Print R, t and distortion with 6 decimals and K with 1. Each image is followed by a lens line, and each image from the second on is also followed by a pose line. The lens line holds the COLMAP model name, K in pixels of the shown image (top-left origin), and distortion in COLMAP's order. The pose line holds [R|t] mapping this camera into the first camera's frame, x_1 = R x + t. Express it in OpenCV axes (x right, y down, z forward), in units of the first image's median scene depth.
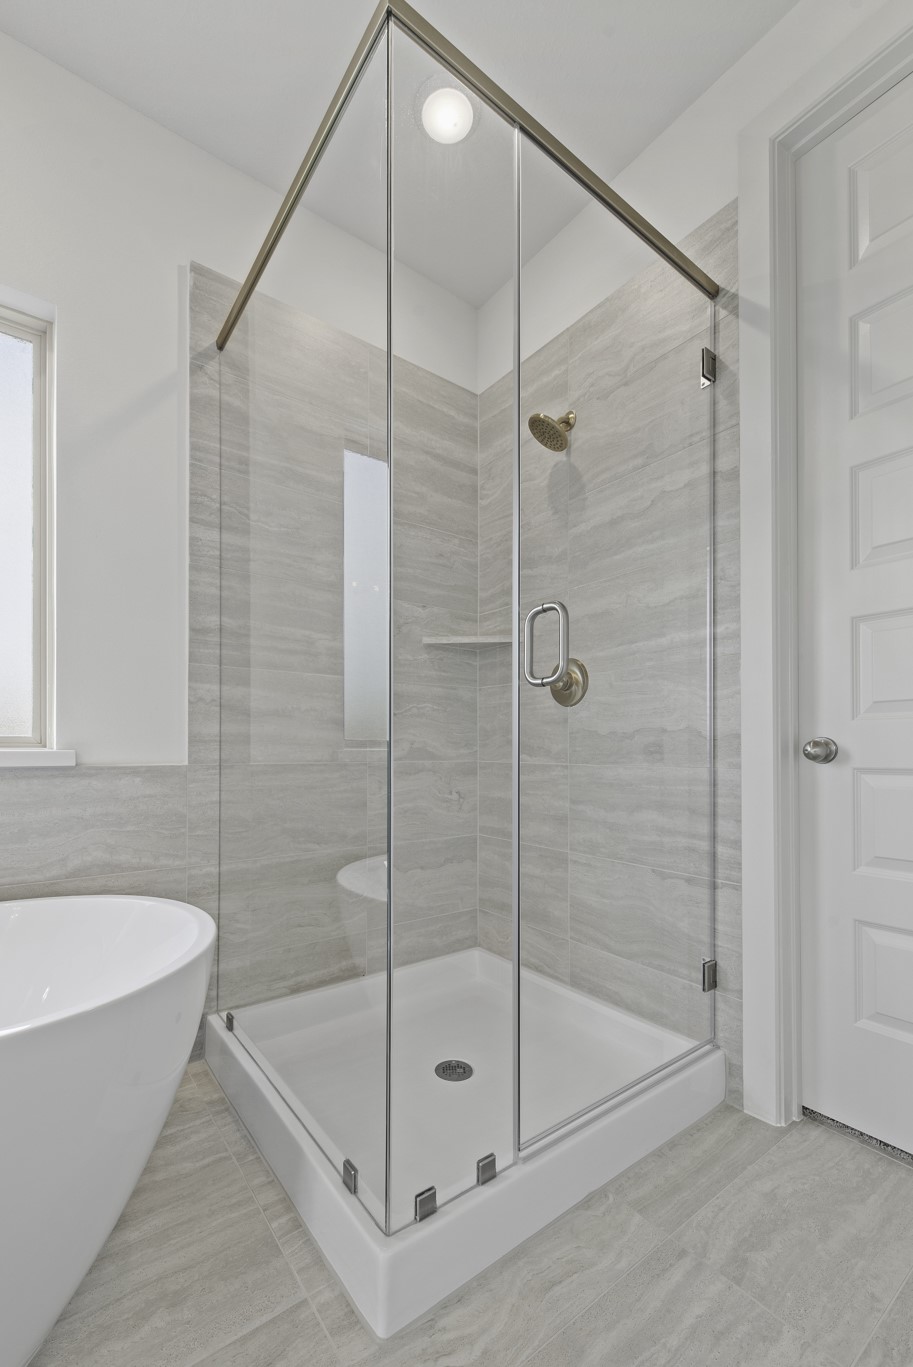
lens RADIAL K [[544.8, 0, 503.7], [0, 544.8, 741.9], [0, 0, 1]] dist [0.003577, -0.000209]
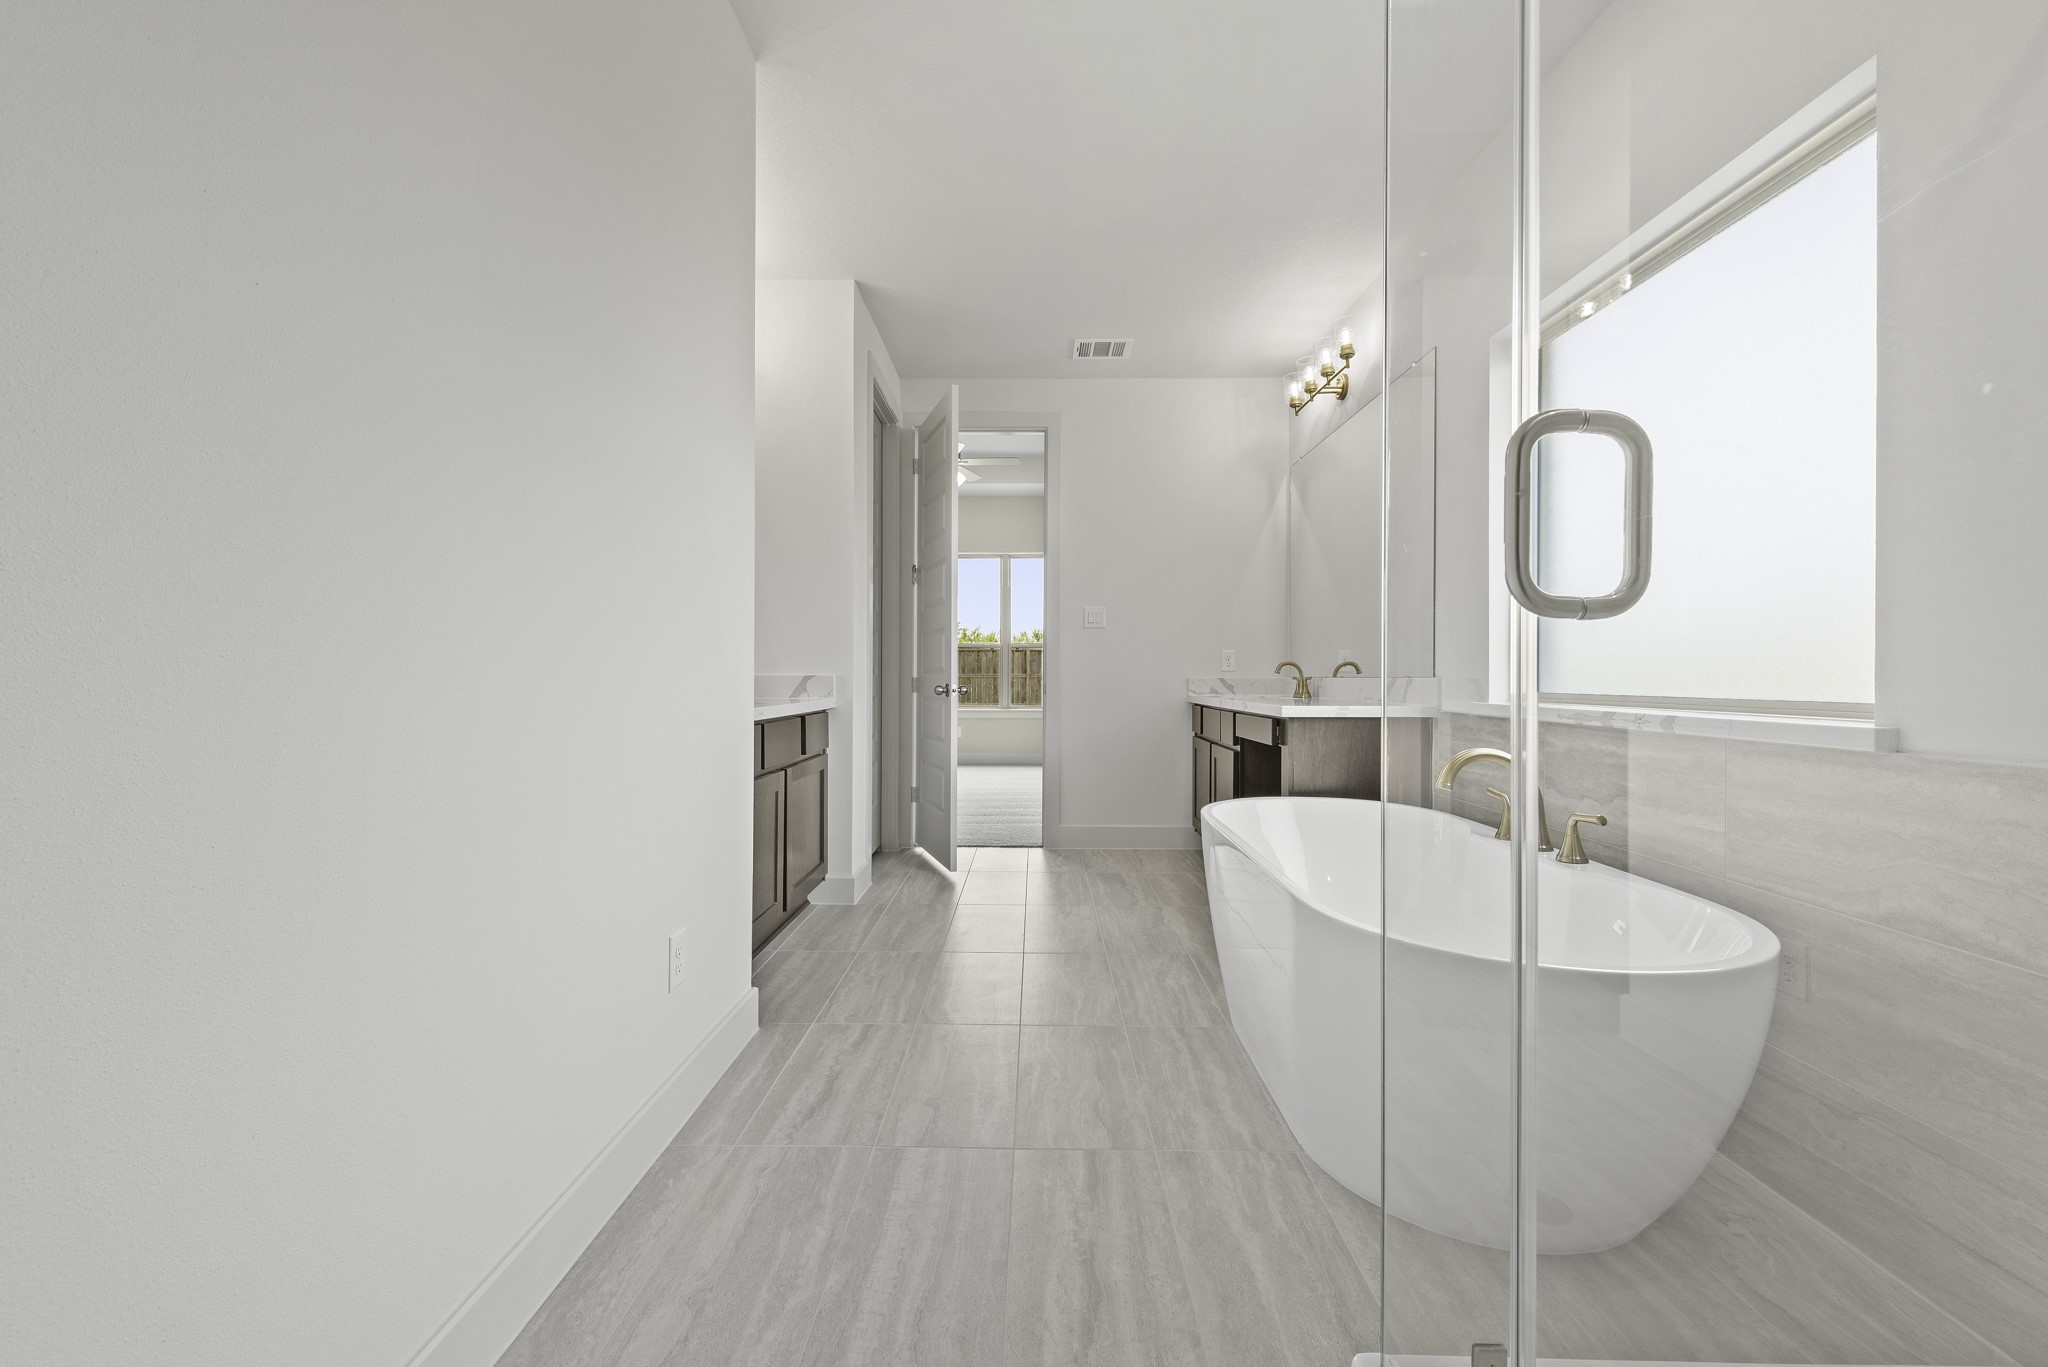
lens RADIAL K [[801.2, 0, 1024.0], [0, 801.2, 683.5], [0, 0, 1]] dist [0.002044, -0.000126]
pose [[-0.610627, 0.007863, -0.791880, 0.571478], [0.004867, 0.999969, 0.006177, -0.047061], [0.791904, -0.000082, -0.610646, 0.771664]]
